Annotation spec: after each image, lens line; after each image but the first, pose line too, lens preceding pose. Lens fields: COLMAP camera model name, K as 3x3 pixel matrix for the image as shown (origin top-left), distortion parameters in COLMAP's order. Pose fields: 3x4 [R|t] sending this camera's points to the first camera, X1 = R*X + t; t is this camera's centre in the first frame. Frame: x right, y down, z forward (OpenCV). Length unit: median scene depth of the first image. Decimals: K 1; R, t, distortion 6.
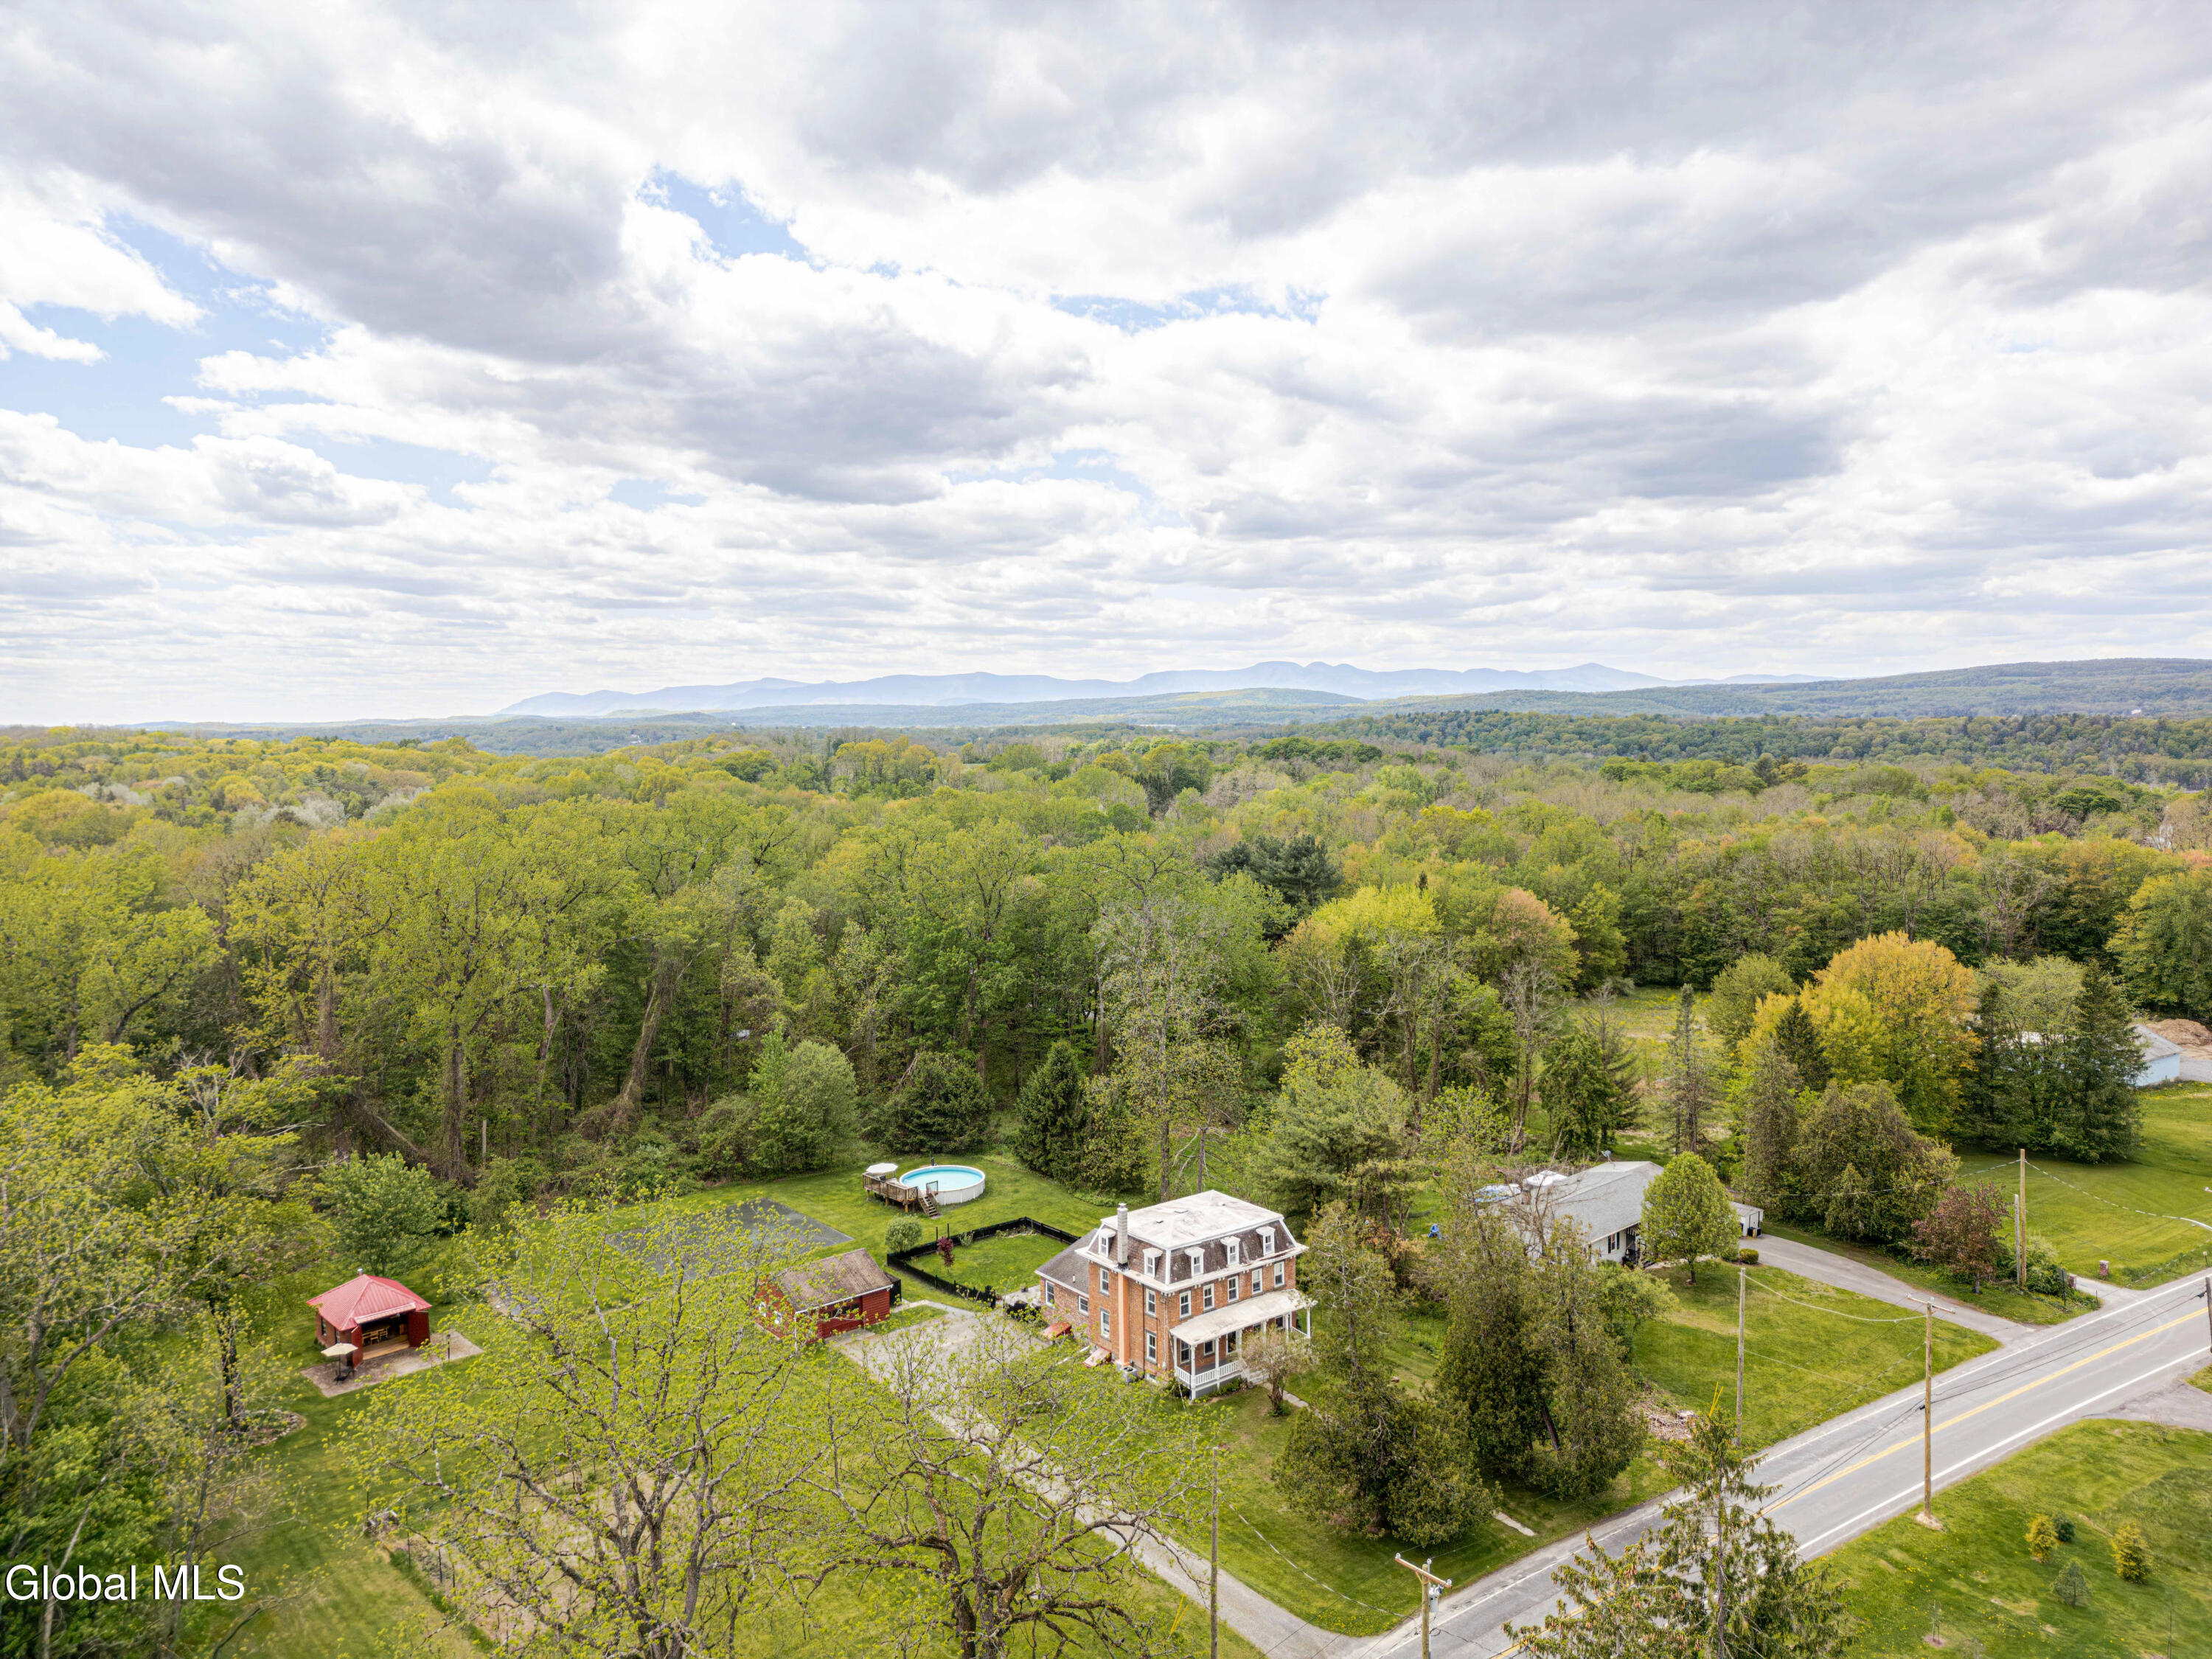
lens RADIAL K [[1544.6, 0, 1106.0], [0, 1544.6, 829.5], [0, 0, 1]] dist [0.087363, -0.087662]
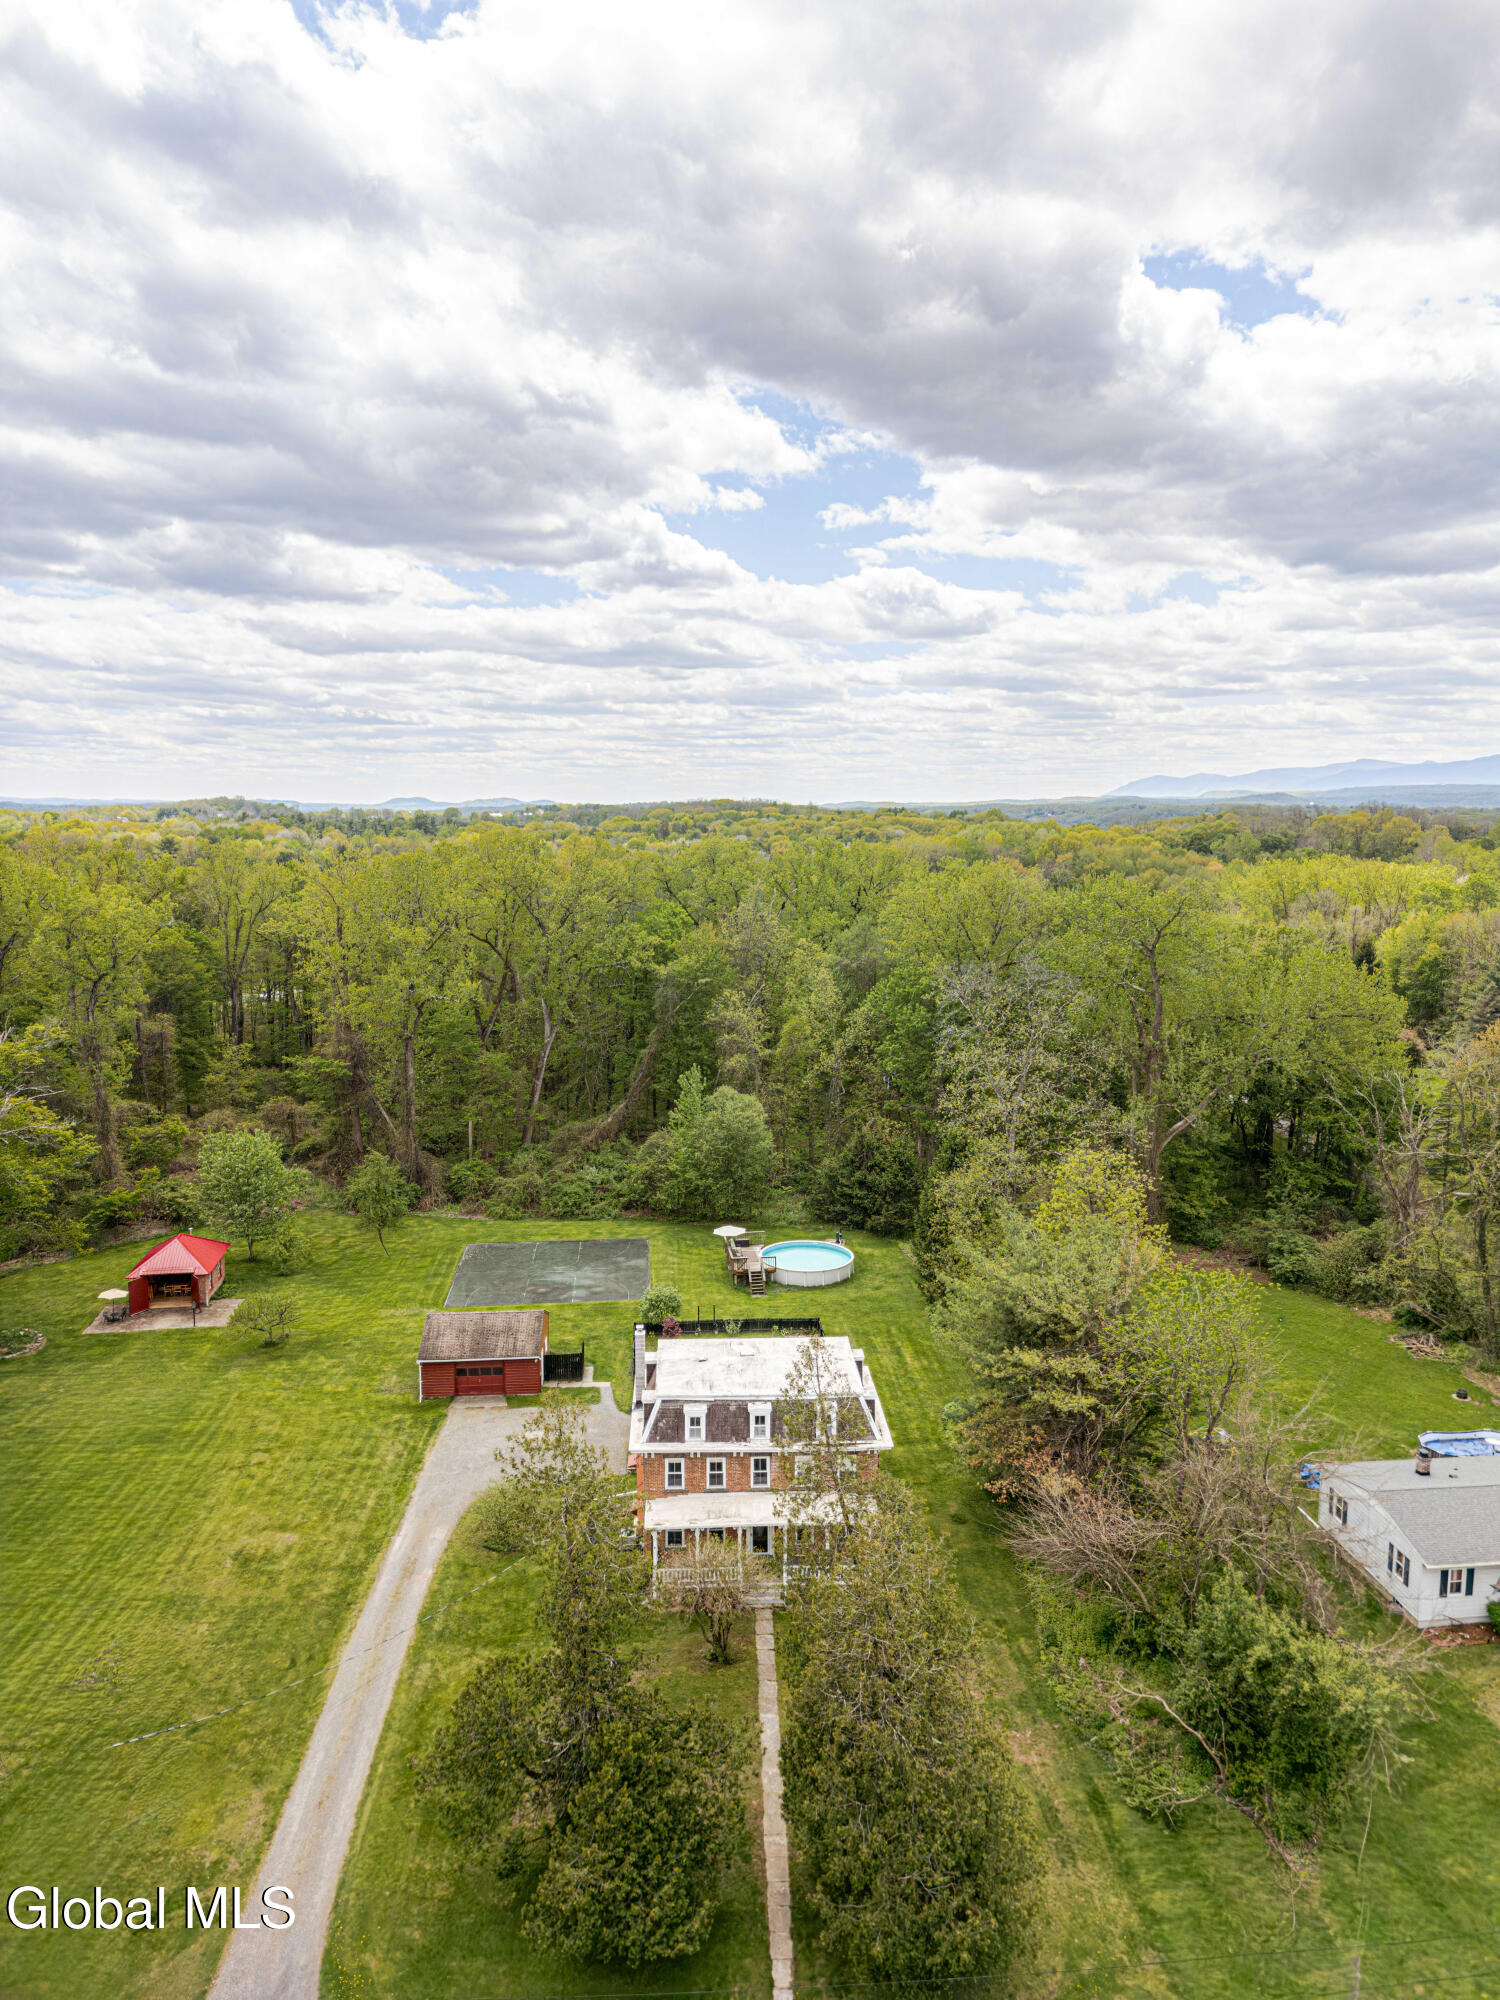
lens RADIAL K [[1392.8, 0, 750.0], [0, 1392.8, 1000.0], [0, 0, 1]] dist [0.031615, -0.004511]
pose [[0.813287, 0.089108, -0.574998, 0.318087], [-0.048136, 0.995120, 0.086131, 0.010540], [0.579868, -0.042371, 0.813608, 0.335656]]
